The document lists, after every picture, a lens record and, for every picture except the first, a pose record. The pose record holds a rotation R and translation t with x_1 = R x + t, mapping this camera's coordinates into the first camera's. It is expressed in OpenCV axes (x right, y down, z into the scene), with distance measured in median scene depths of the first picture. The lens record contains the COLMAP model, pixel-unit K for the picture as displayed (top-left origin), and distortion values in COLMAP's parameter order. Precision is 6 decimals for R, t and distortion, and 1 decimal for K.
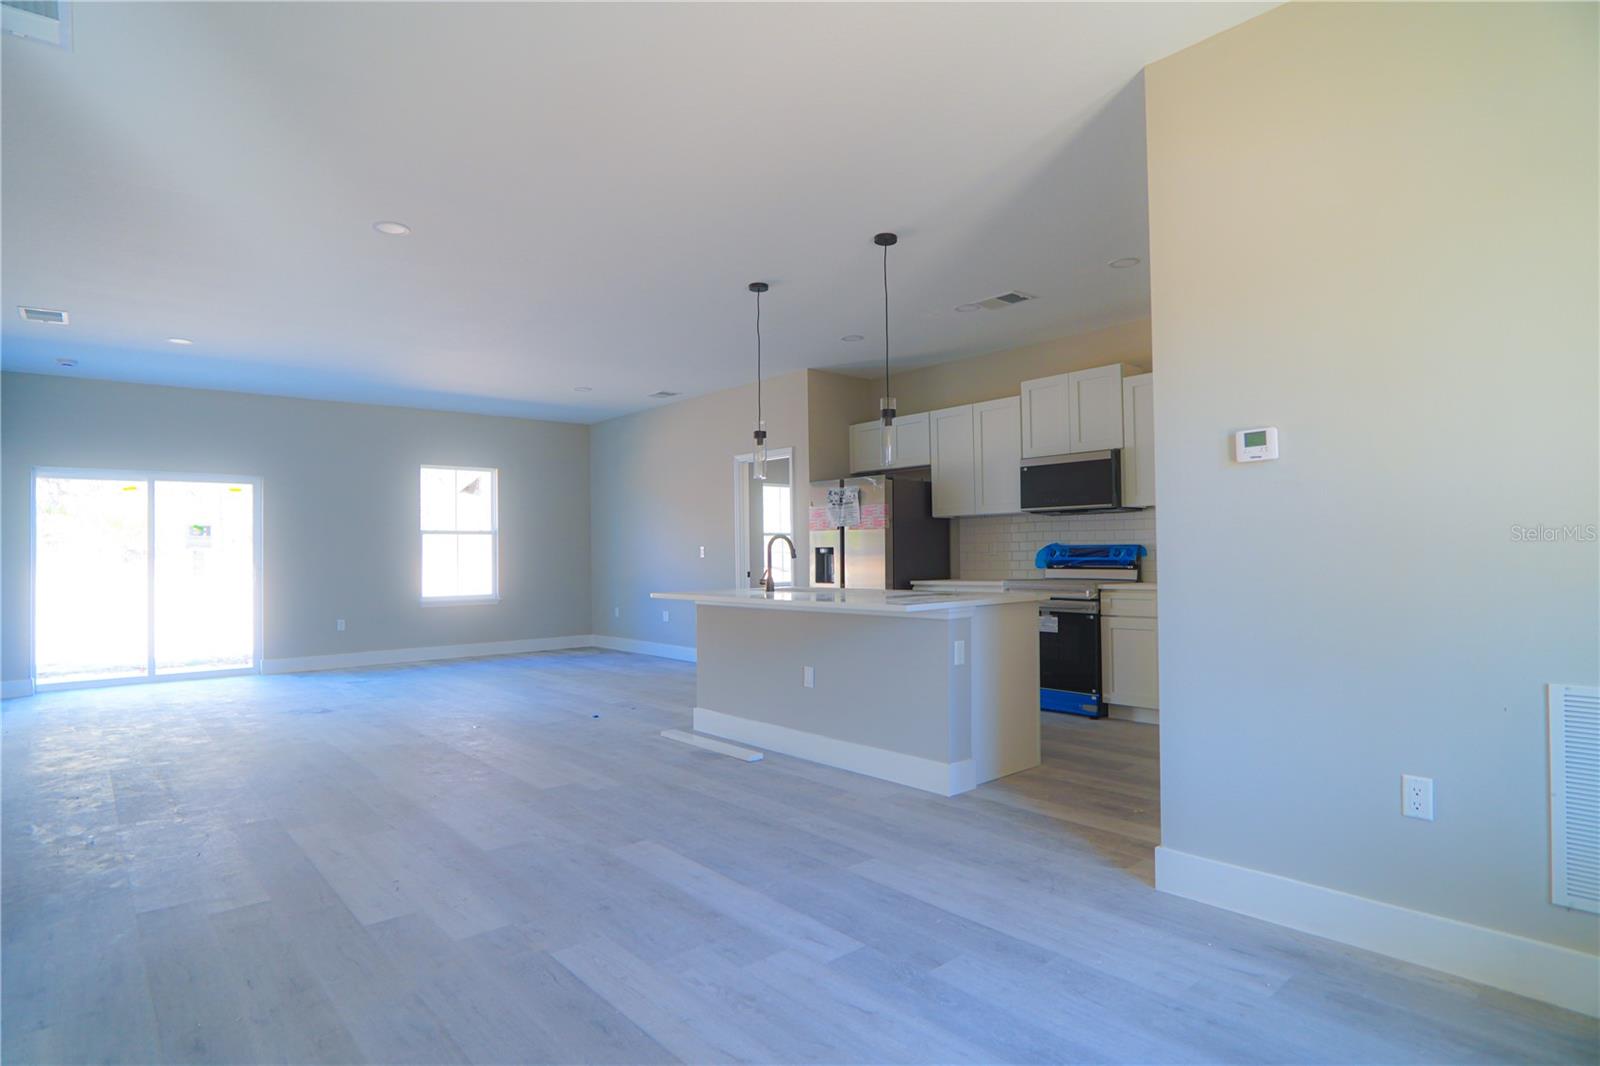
lens RADIAL K [[851.8, 0, 797.0], [0, 851.8, 532.7], [0, 0, 1]] dist [-0.033235, 0.008914]
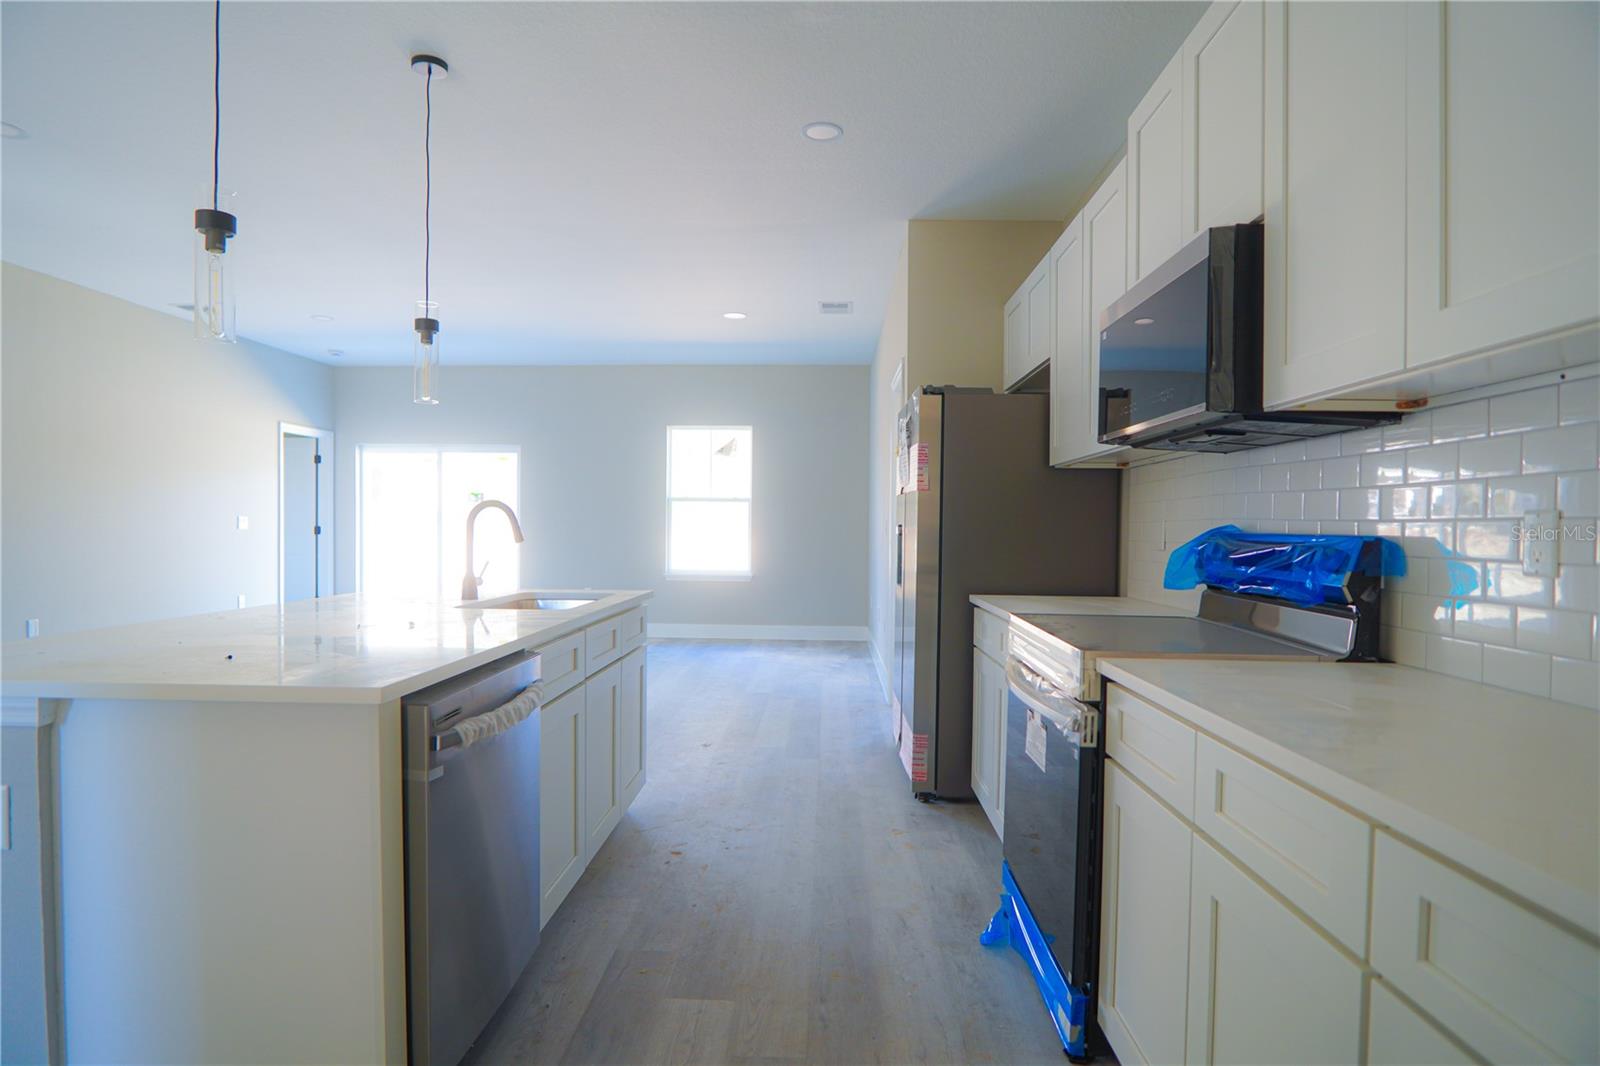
lens RADIAL K [[851.8, 0, 800.3], [0, 851.8, 536.9], [0, 0, 1]] dist [-0.033235, 0.008914]
pose [[0.727677, 0.030552, -0.685239, 0.389872], [-0.002166, 0.999105, 0.042246, 0.001480], [0.685916, -0.029257, 0.727092, 0.548782]]
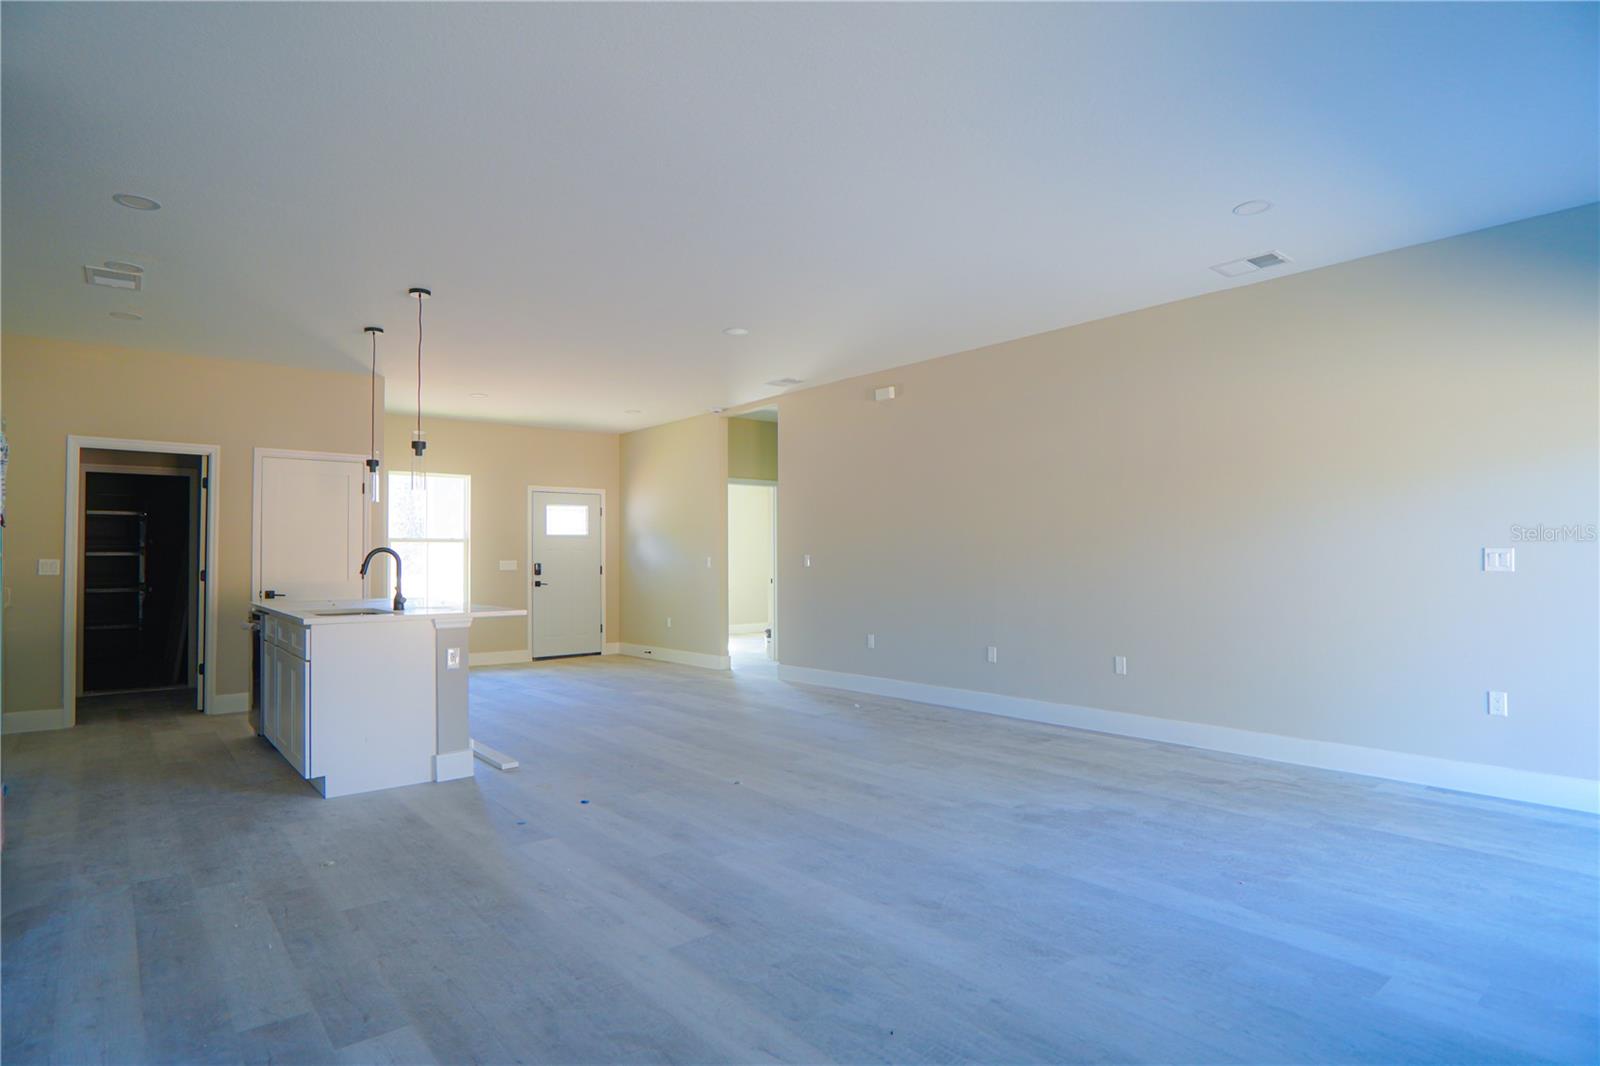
lens RADIAL K [[851.8, 0, 797.3], [0, 851.8, 537.0], [0, 0, 1]] dist [-0.033235, 0.008914]
pose [[-0.999486, 0.021135, 0.024116, -0.356354], [0.019925, 0.998582, -0.049374, 0.032600], [-0.025126, -0.048869, -0.998489, 1.402019]]
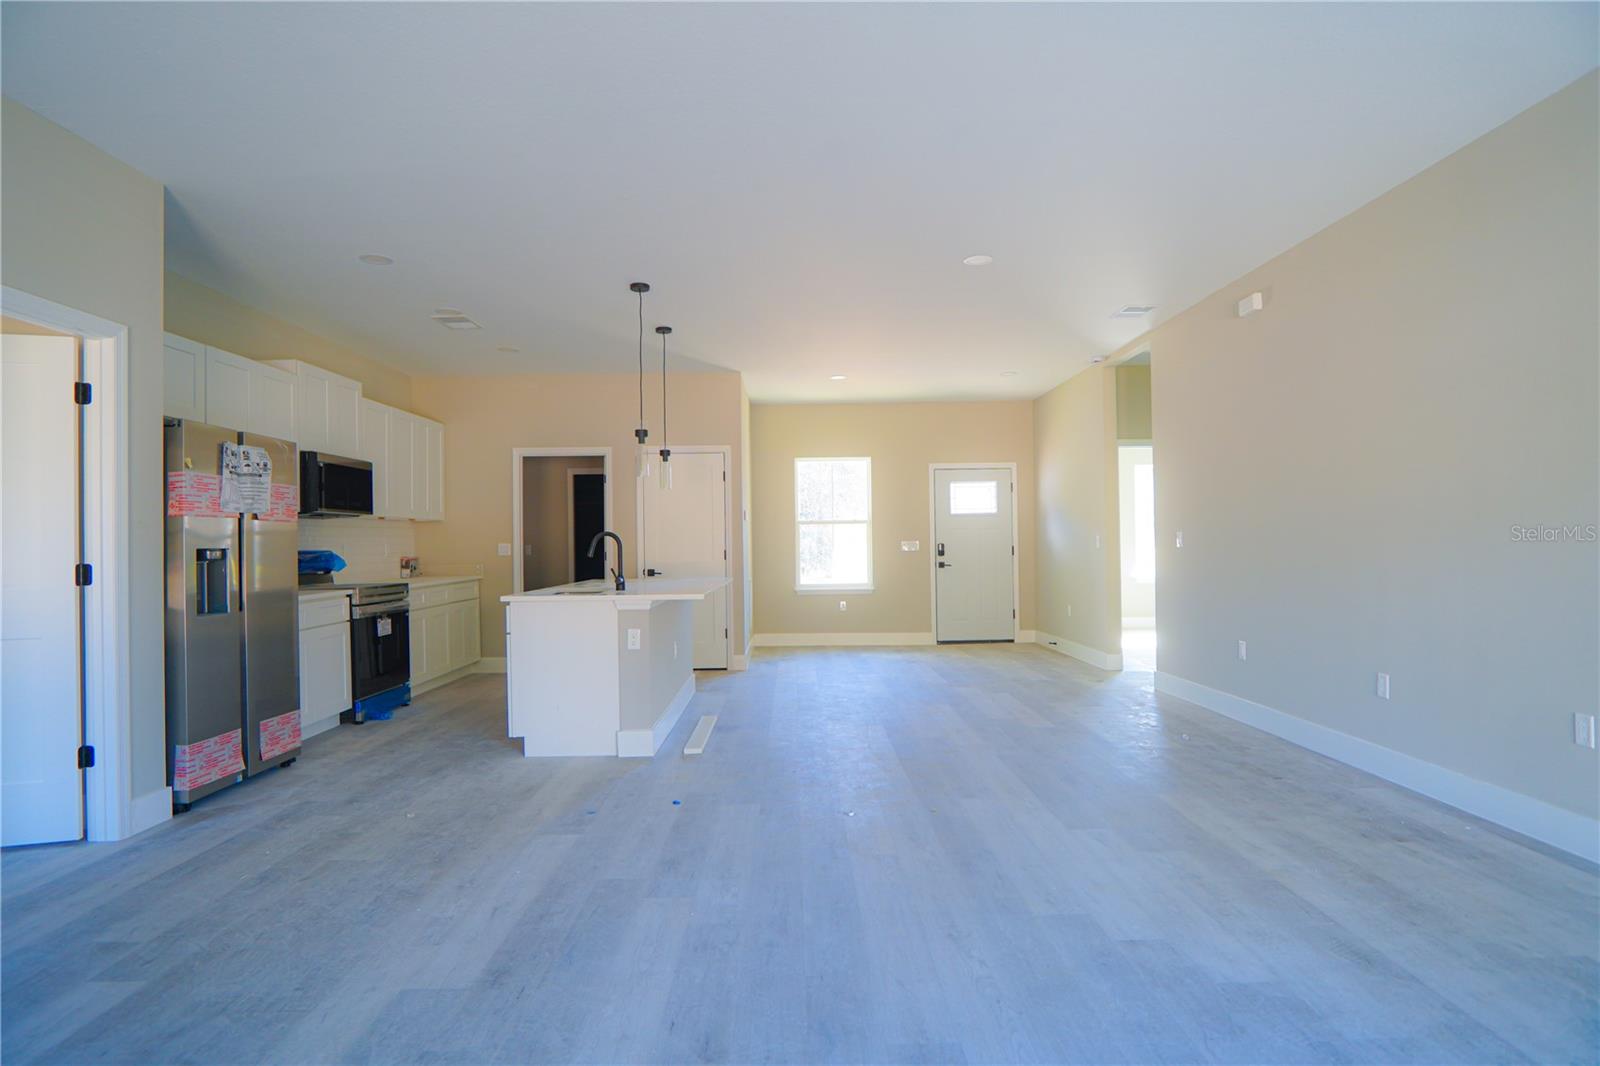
lens RADIAL K [[851.8, 0, 798.5], [0, 851.8, 534.4], [0, 0, 1]] dist [-0.033235, 0.008914]
pose [[-0.758670, 0.031389, 0.650719, -0.605278], [0.009262, 0.999257, -0.037402, 0.032083], [-0.651409, -0.022349, -0.758397, 1.185481]]
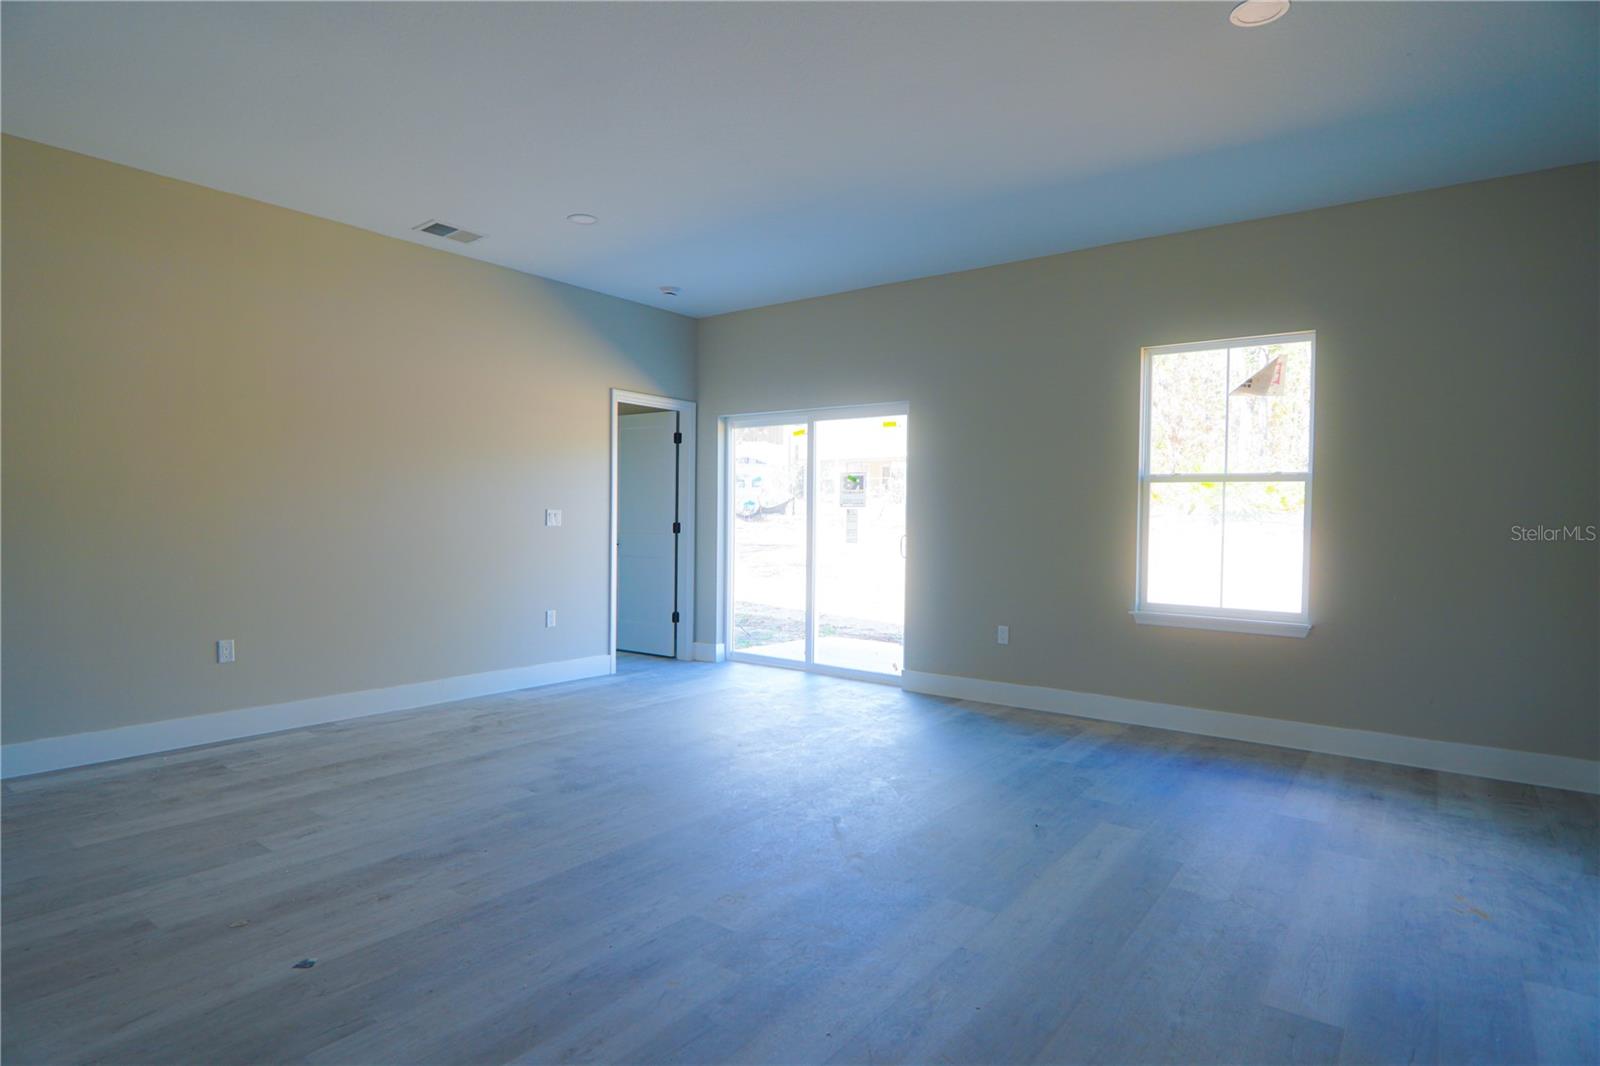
lens RADIAL K [[851.8, 0, 801.7], [0, 851.8, 532.3], [0, 0, 1]] dist [-0.033235, 0.008914]
pose [[0.206094, 0.035541, -0.977887, 0.029819], [0.007428, 0.999255, 0.037883, 0.014276], [0.978504, -0.015071, 0.205676, 0.894604]]
